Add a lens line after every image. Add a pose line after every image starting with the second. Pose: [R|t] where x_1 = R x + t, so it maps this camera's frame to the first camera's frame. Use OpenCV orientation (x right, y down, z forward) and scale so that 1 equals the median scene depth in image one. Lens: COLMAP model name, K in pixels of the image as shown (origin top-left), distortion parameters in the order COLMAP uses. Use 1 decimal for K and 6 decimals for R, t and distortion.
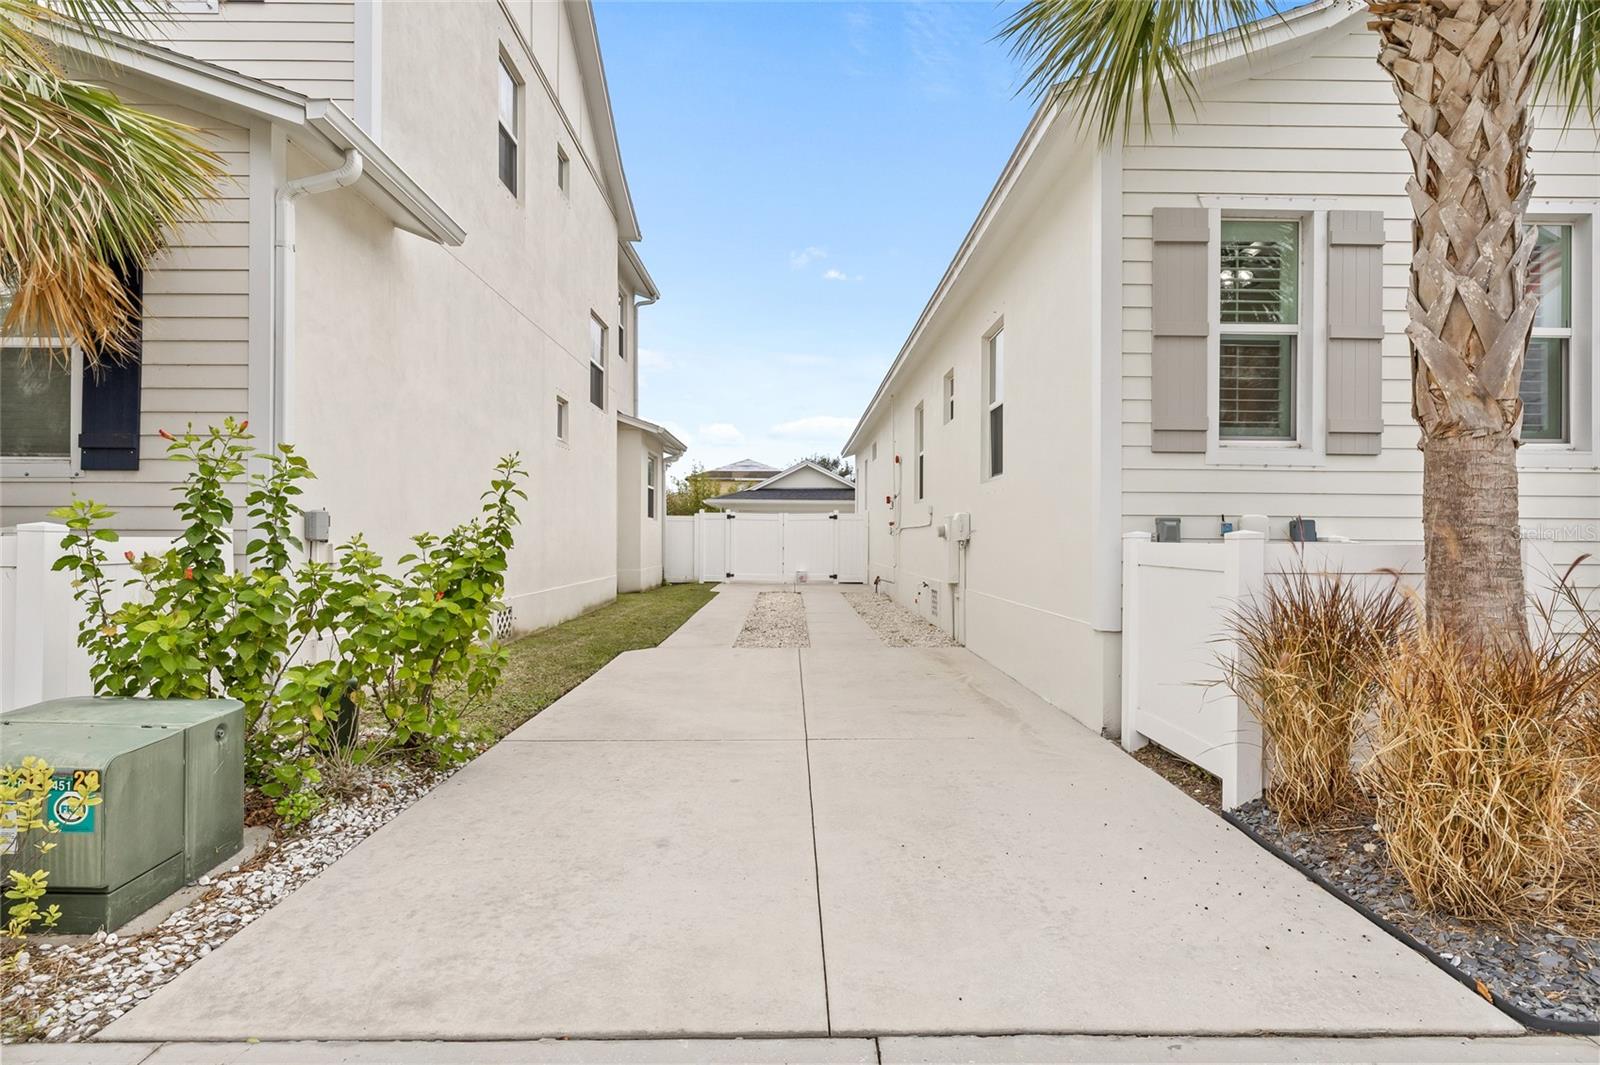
lens RADIAL K [[856.8, 0, 775.8], [0, 856.8, 534.6], [0, 0, 1]] dist [0.000435, 0.000928]
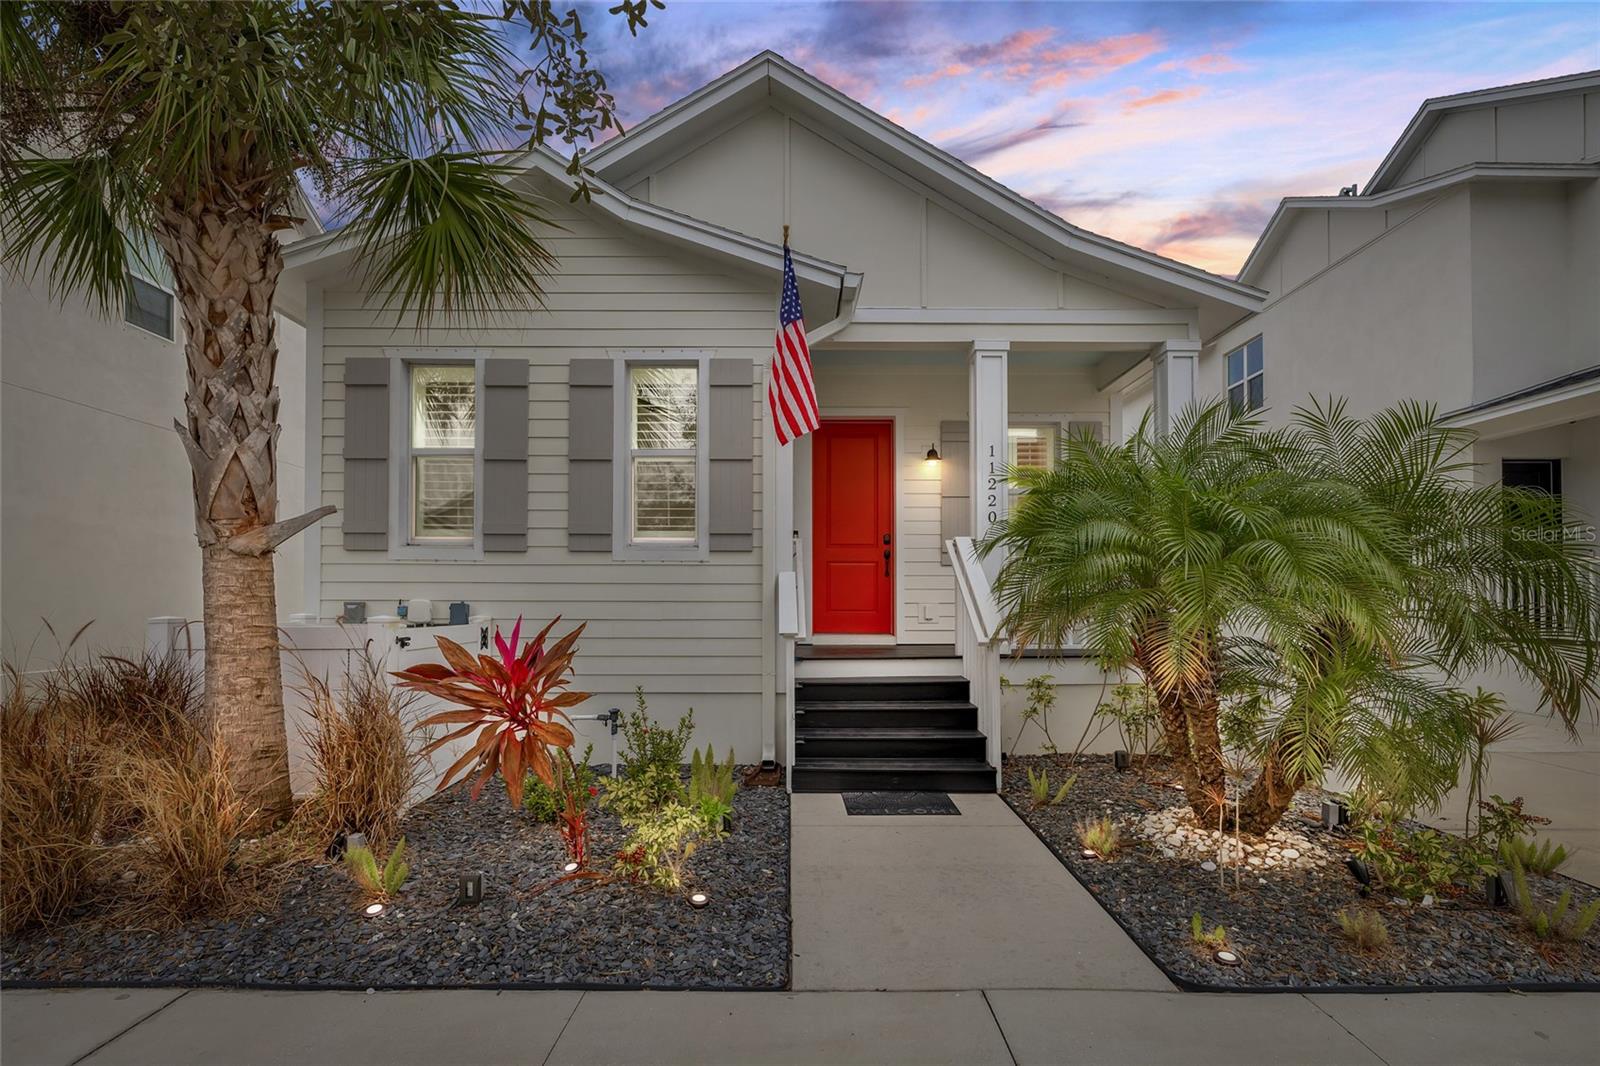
lens RADIAL K [[668.8, 0, 796.6], [0, 668.8, 600.8], [0, 0, 1]] dist [-0.007414, -0.000051]
pose [[0.999994, -0.002522, 0.002419, 1.104396], [0.002528, 0.999994, -0.002532, -0.017266], [-0.002413, 0.002538, 0.999994, 0.013064]]
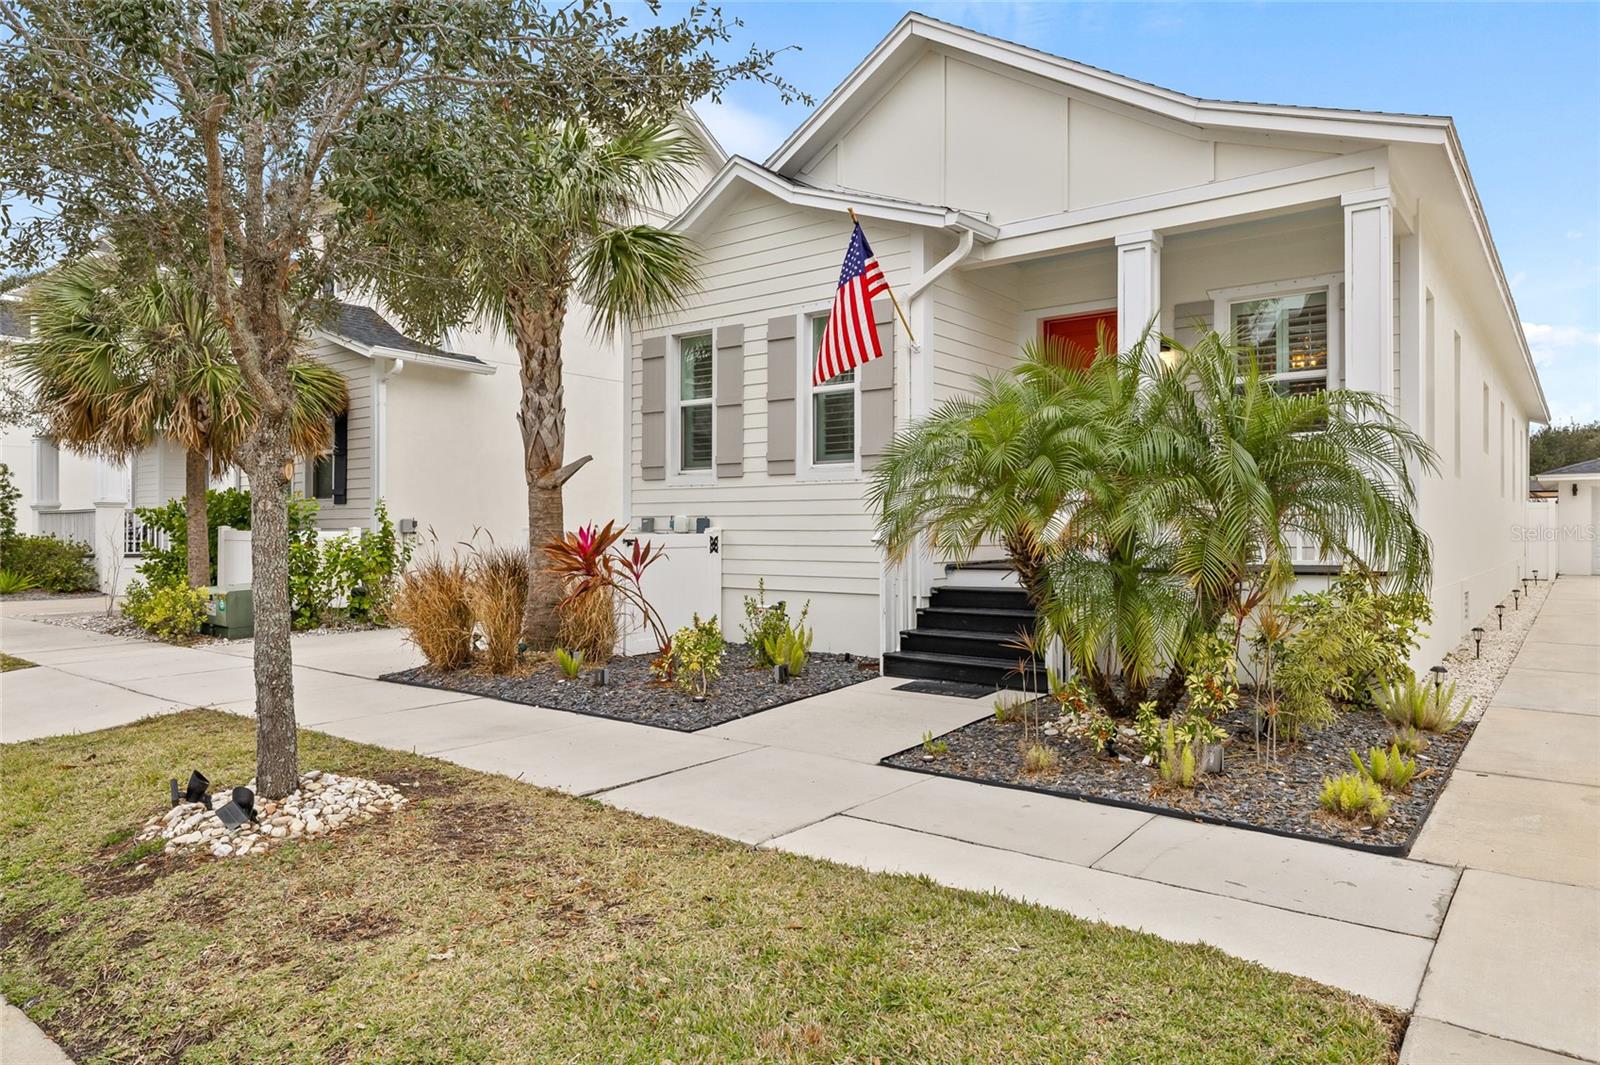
lens RADIAL K [[995.2, 0, 855.2], [0, 995.2, 532.2], [0, 0, 1]] dist [-0.001352, -0.154255]
pose [[0.803102, -0.001470, -0.595840, 1.987203], [0.005161, 0.999977, 0.004490, 0.003130], [0.595820, -0.006681, 0.803090, -0.365978]]
